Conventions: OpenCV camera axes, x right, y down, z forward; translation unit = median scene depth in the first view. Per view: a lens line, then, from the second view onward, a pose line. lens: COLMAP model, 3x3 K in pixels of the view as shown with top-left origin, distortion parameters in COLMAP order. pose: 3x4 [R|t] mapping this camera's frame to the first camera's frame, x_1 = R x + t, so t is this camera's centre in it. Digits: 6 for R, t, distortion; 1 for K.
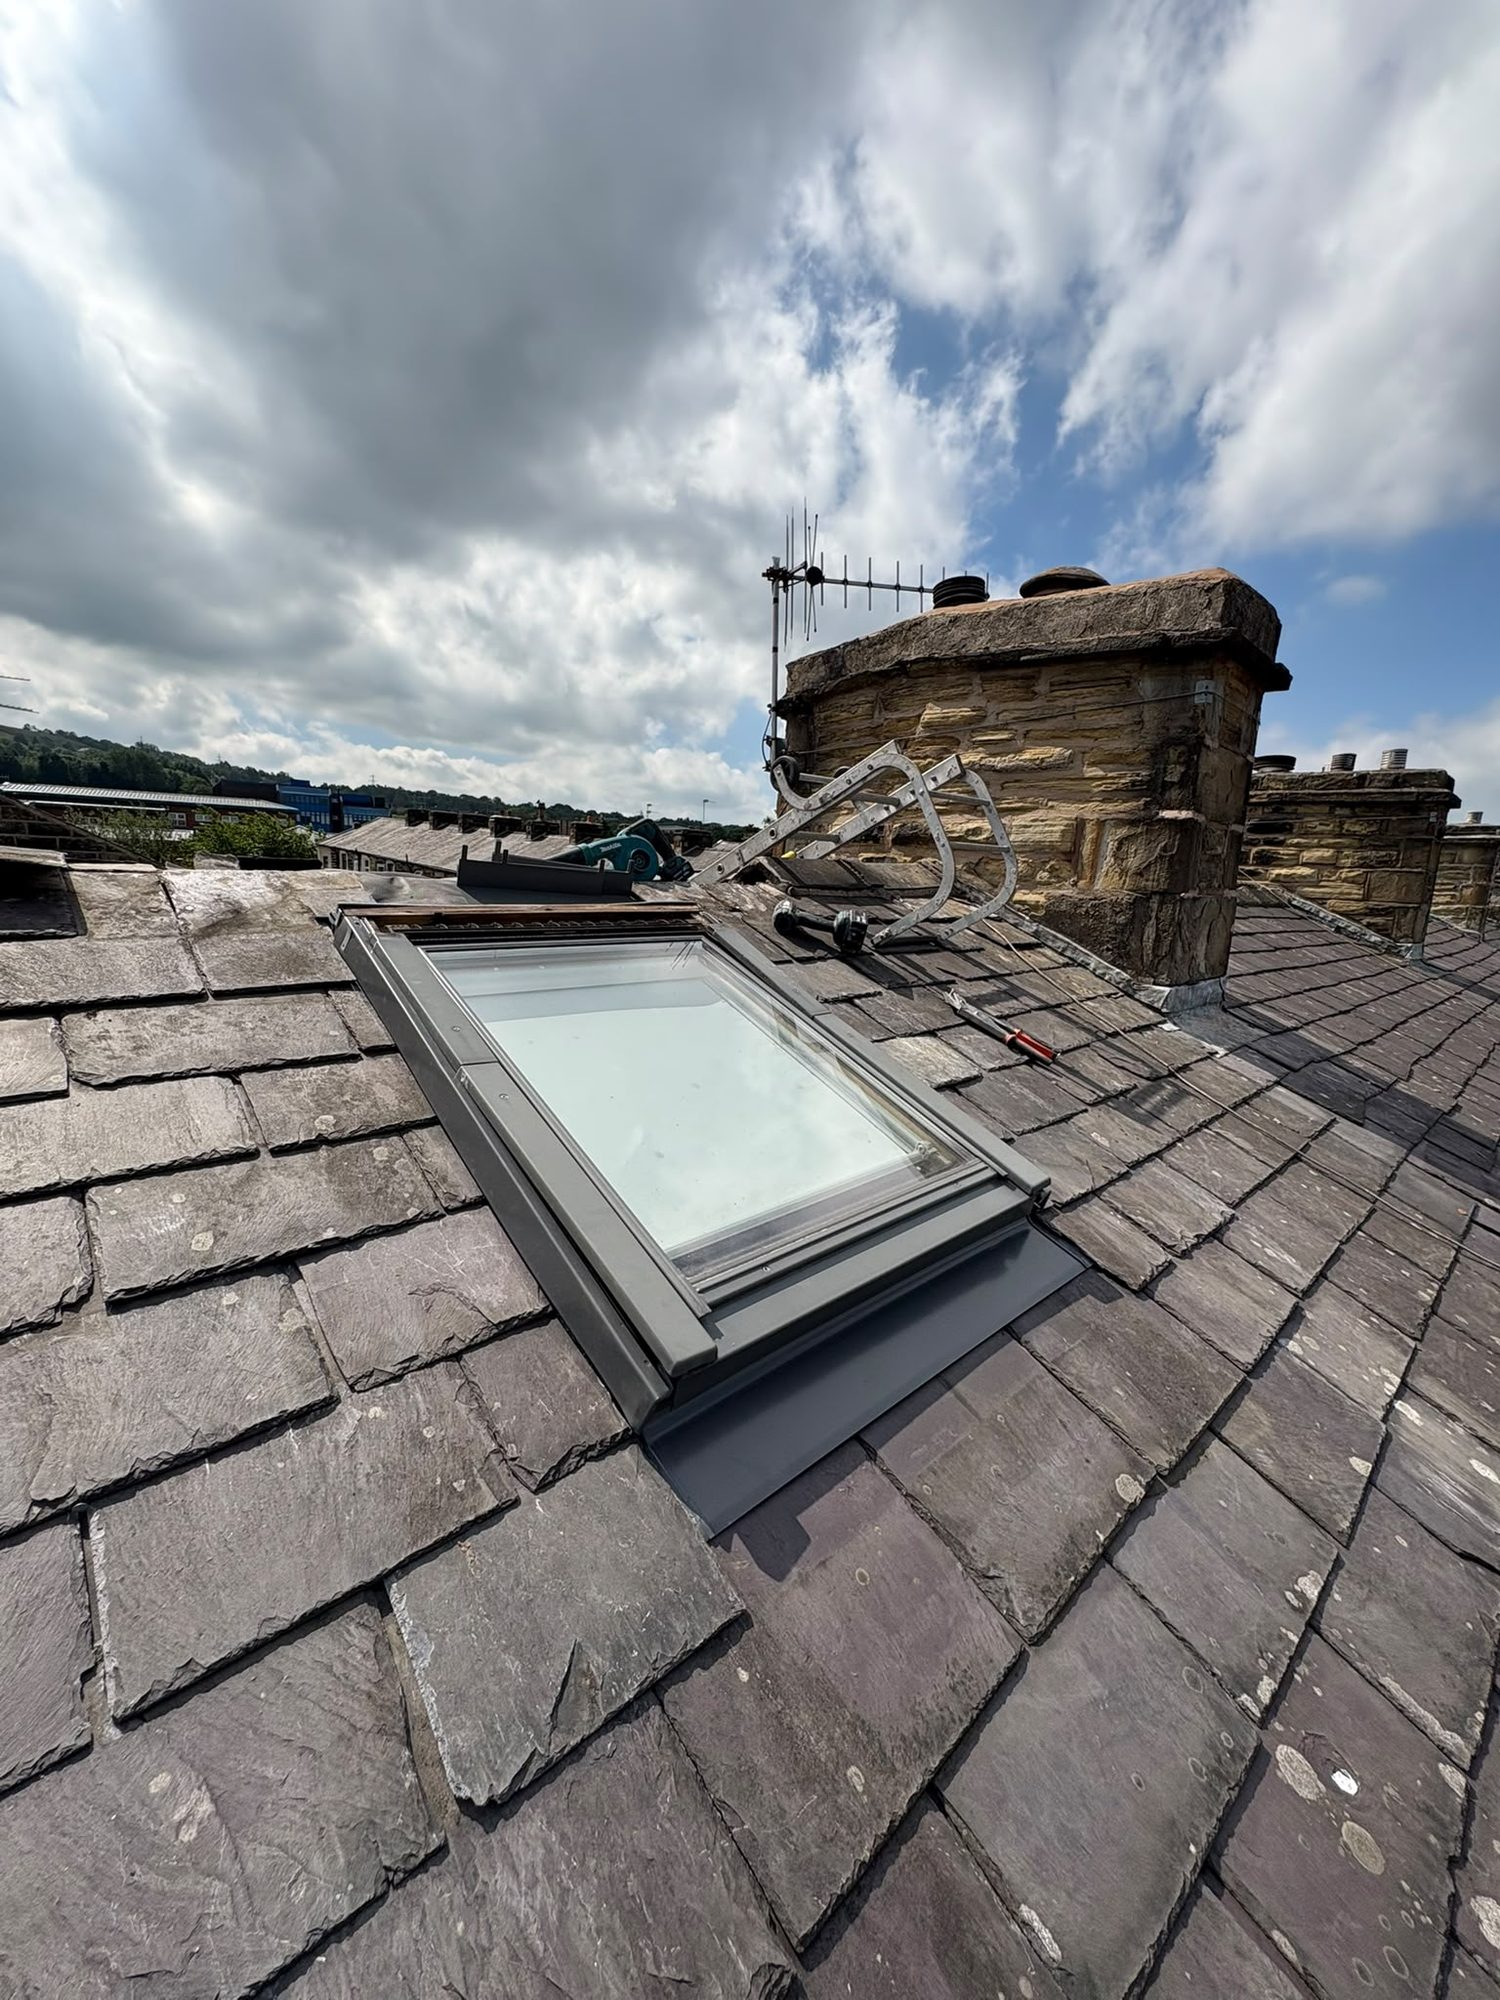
lens RADIAL K [[793.7, 0, 750.0], [0, 793.7, 1000.0], [0, 0, 1]] dist [-0.000899, 0.000766]
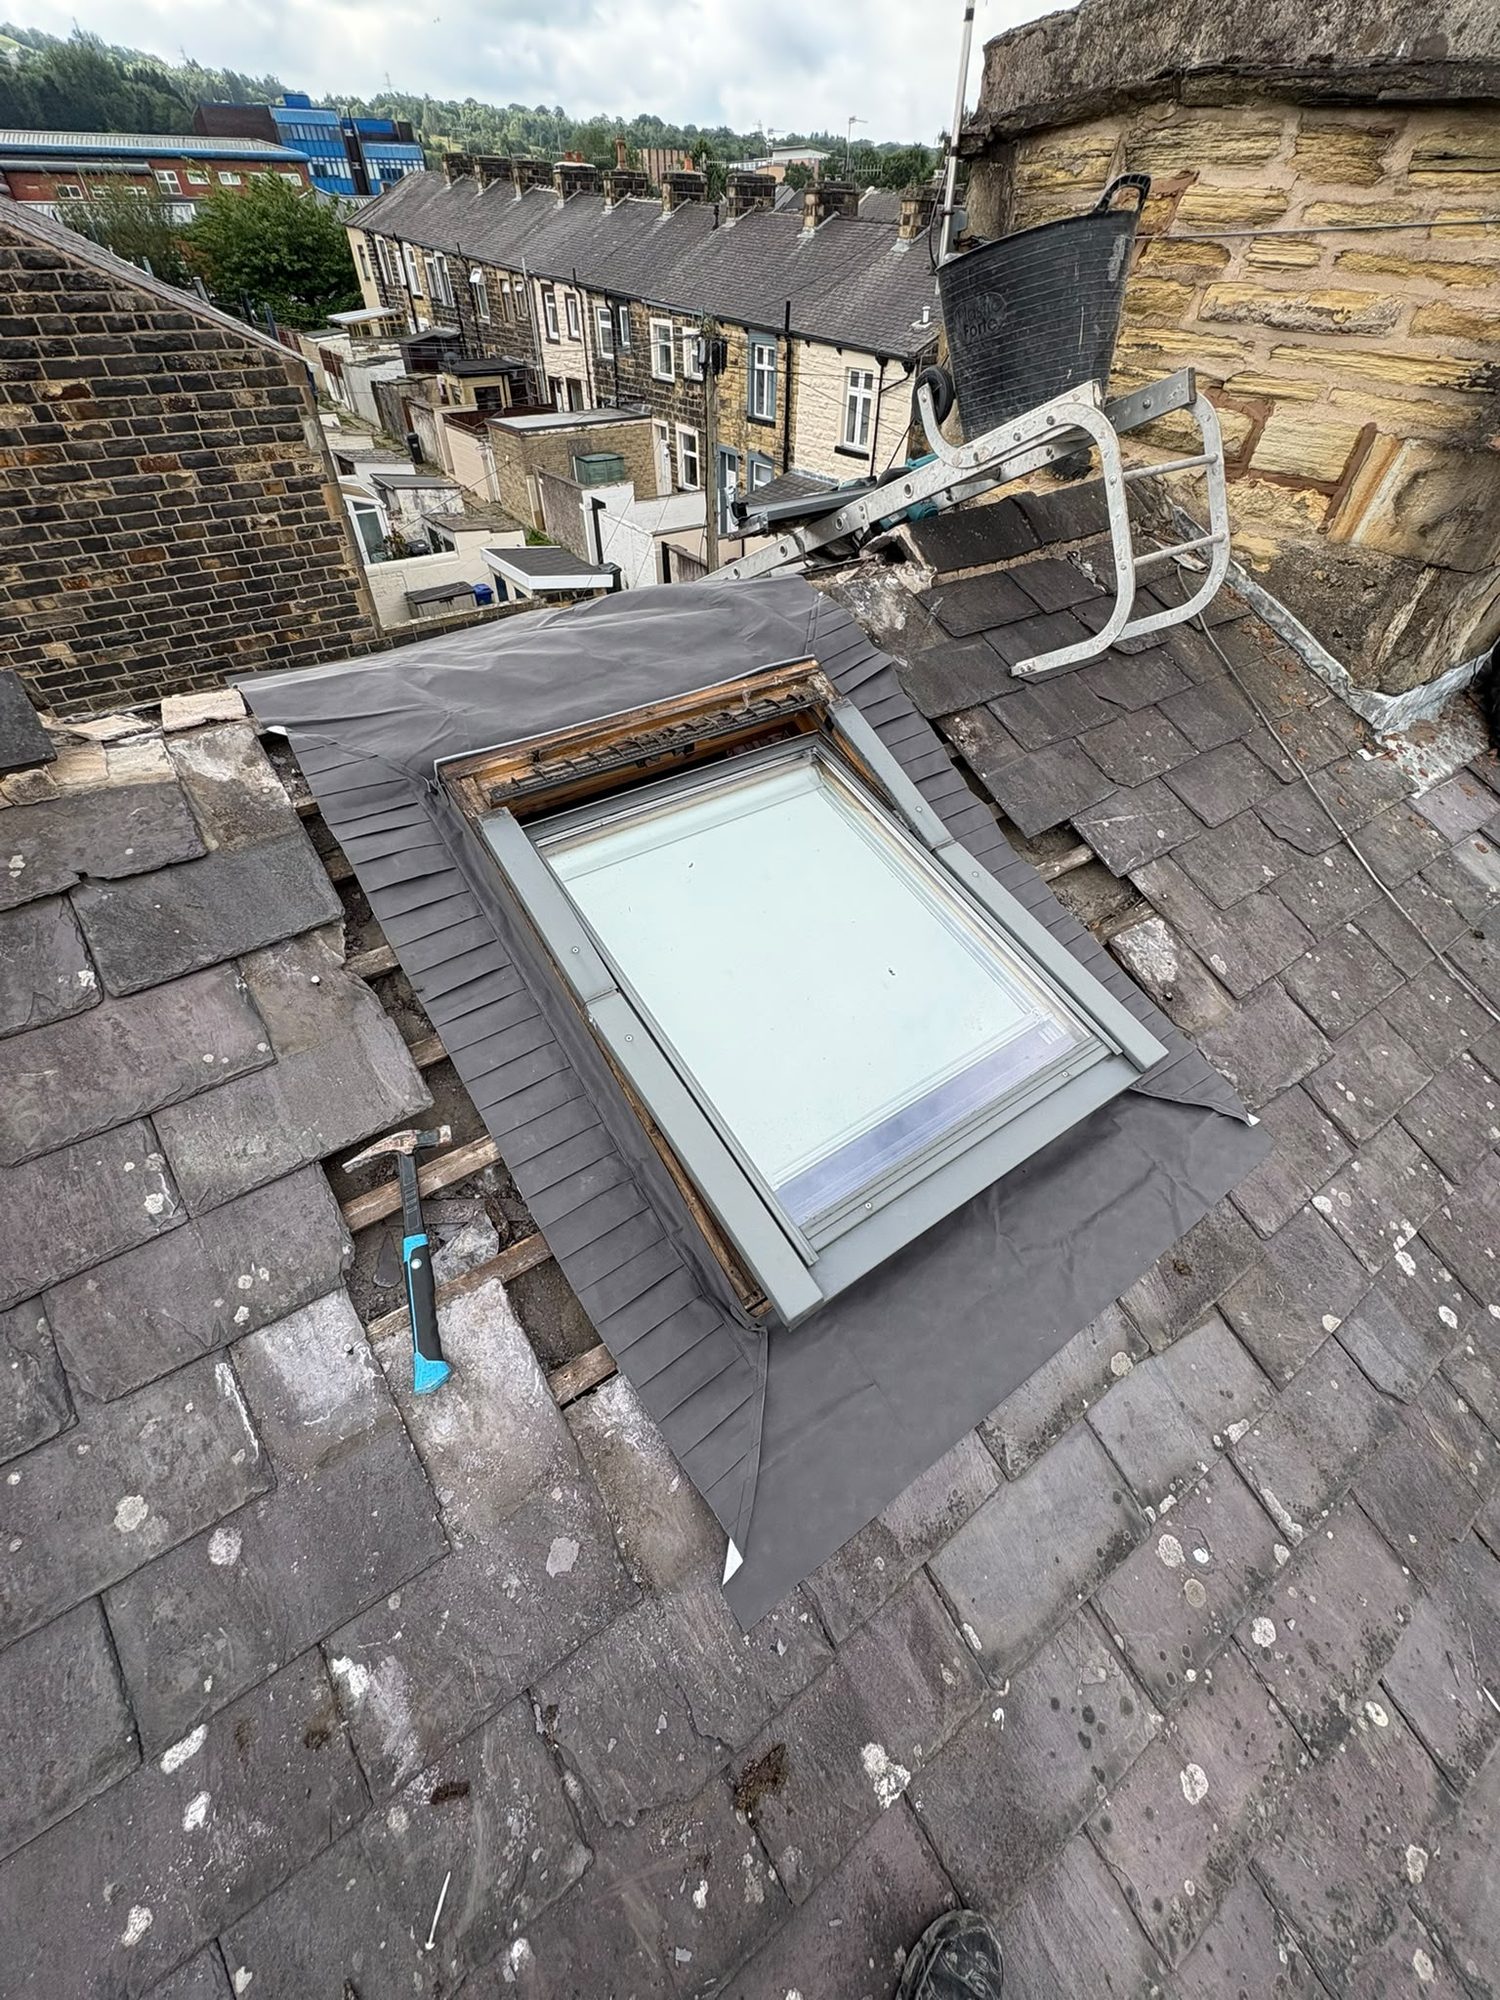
lens RADIAL K [[793.7, 0, 750.0], [0, 793.7, 1000.0], [0, 0, 1]] dist [-0.000899, 0.000766]
pose [[0.989248, 0.075732, -0.125115, -0.002385], [0.008477, 0.824356, 0.566009, -0.218982], [0.146004, -0.560983, 0.814850, 0.061015]]
